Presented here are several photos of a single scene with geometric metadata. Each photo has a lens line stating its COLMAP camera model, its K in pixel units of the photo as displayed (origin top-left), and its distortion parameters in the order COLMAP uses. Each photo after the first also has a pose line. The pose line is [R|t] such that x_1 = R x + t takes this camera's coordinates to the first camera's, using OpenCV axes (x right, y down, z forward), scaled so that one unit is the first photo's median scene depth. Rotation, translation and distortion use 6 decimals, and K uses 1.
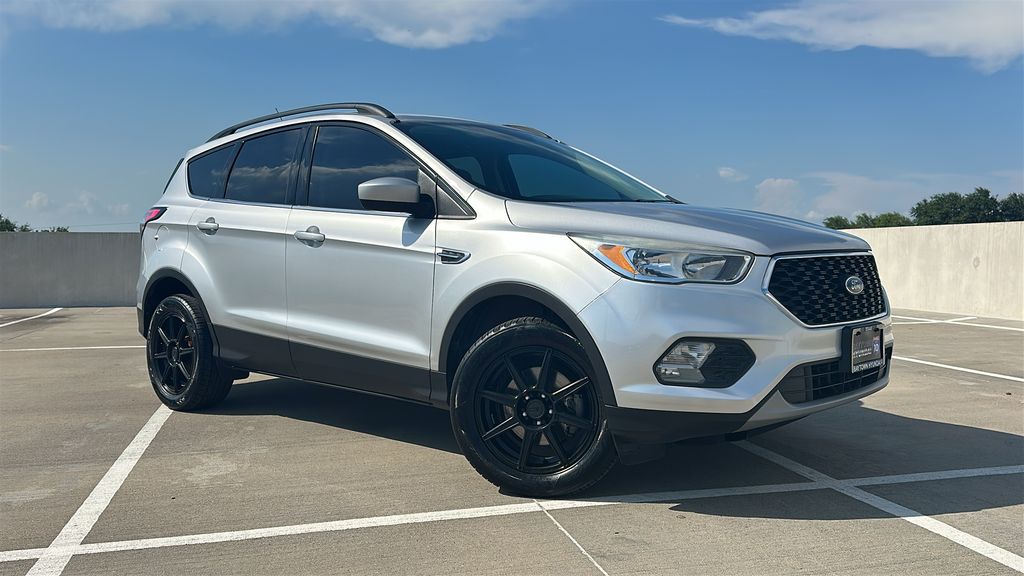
lens RADIAL K [[901.9, 0, 505.5], [0, 901.9, 288.0], [0, 0, 1]] dist [0.006085, 0.000837]
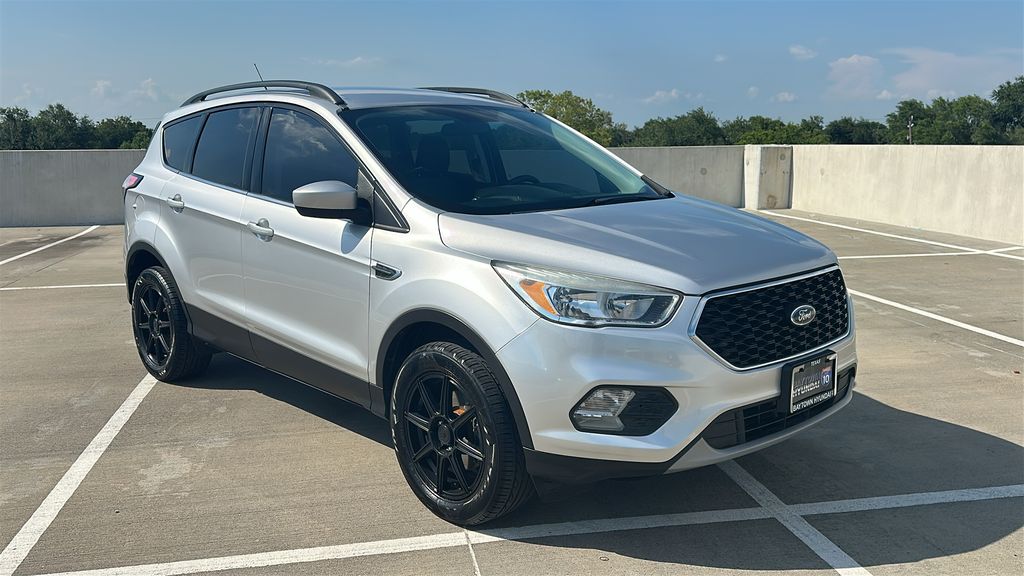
lens RADIAL K [[909.7, 0, 494.7], [0, 909.7, 287.1], [0, 0, 1]] dist [0.004936, -0.004461]
pose [[0.996826, 0.001450, -0.079592, 0.130110], [0.008785, 0.991724, 0.128091, -0.137852], [0.079119, -0.128383, 0.988564, 0.047532]]
